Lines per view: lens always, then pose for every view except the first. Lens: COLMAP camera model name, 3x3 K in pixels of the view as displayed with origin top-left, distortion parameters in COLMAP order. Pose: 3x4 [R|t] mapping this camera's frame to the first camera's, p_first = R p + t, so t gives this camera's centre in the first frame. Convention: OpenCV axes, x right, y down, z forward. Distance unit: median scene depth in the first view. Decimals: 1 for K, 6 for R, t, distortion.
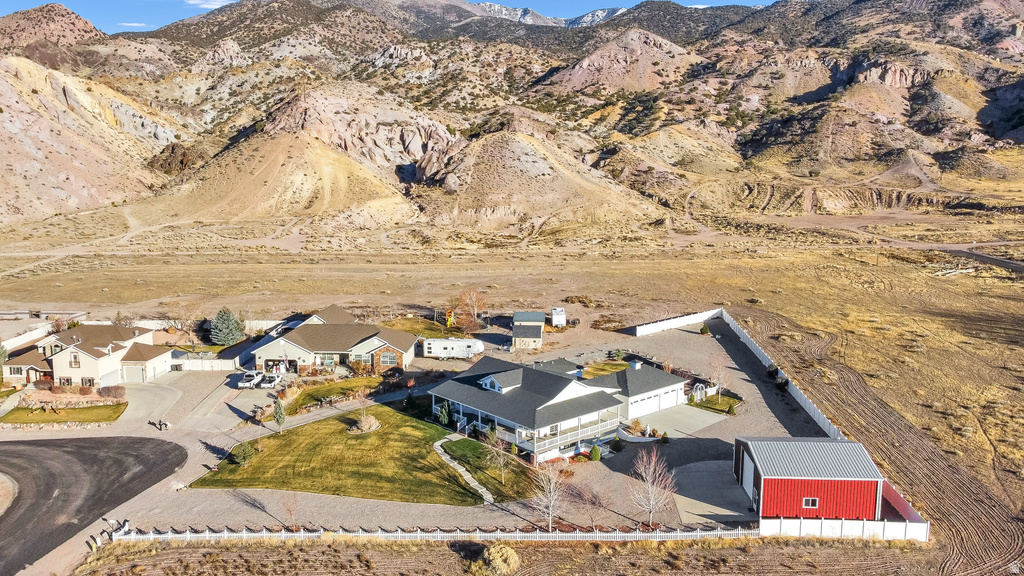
lens RADIAL K [[778.3, 0, 511.8], [0, 778.3, 285.2], [0, 0, 1]] dist [0.003380, -0.003294]
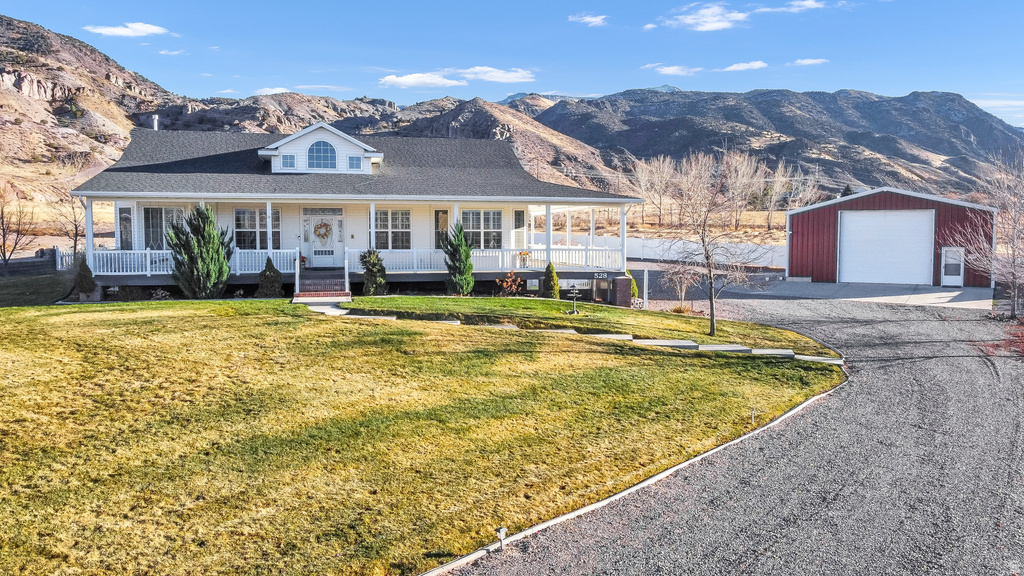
lens RADIAL K [[778.3, 0, 511.8], [0, 778.3, 285.2], [0, 0, 1]] dist [0.003380, -0.003294]
pose [[0.476185, -0.057918, 0.877436, -0.057043], [0.126596, 0.991949, -0.003227, 0.040110], [-0.870185, 0.112616, 0.479684, 0.162932]]
